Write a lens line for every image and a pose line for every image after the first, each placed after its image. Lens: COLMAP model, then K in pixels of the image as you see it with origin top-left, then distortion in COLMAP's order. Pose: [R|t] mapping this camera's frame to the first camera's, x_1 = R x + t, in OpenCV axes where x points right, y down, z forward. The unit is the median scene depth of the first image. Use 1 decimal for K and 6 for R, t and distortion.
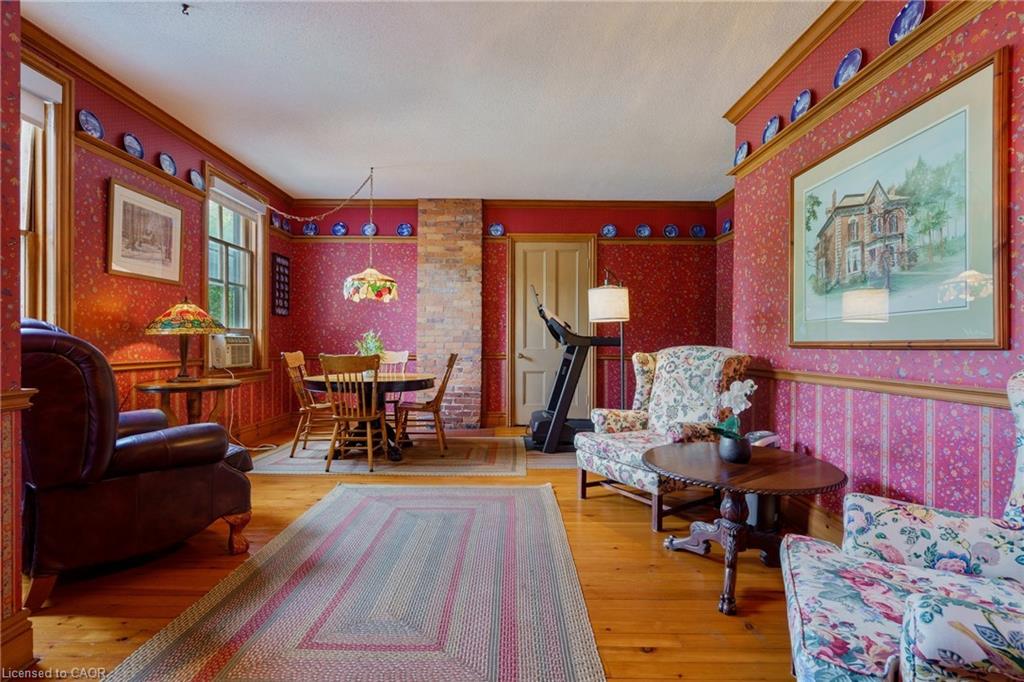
lens RADIAL K [[563.7, 0, 512.0], [0, 563.7, 341.0], [0, 0, 1]] dist [-0.002088, -0.000244]
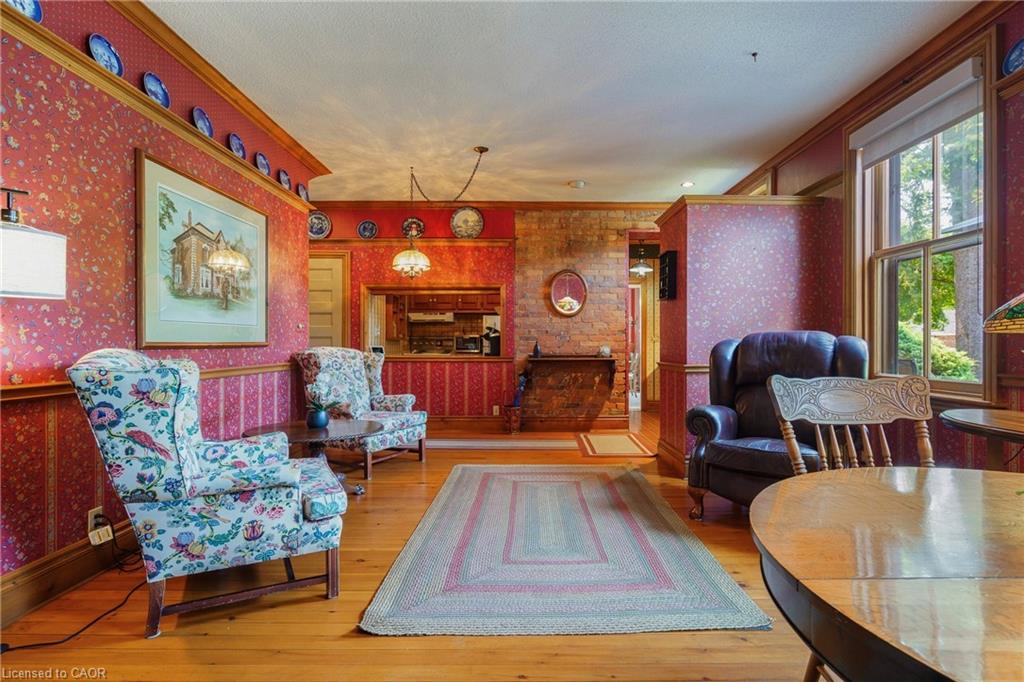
lens RADIAL K [[462.7, 0, 512.0], [0, 462.7, 341.0], [0, 0, 1]] dist [0.000611, 0.000145]
pose [[-0.999831, -0.003312, 0.018075, -0.105097], [-0.003499, 0.999941, -0.010276, 0.005706], [-0.018040, -0.010337, -0.999784, 2.010468]]
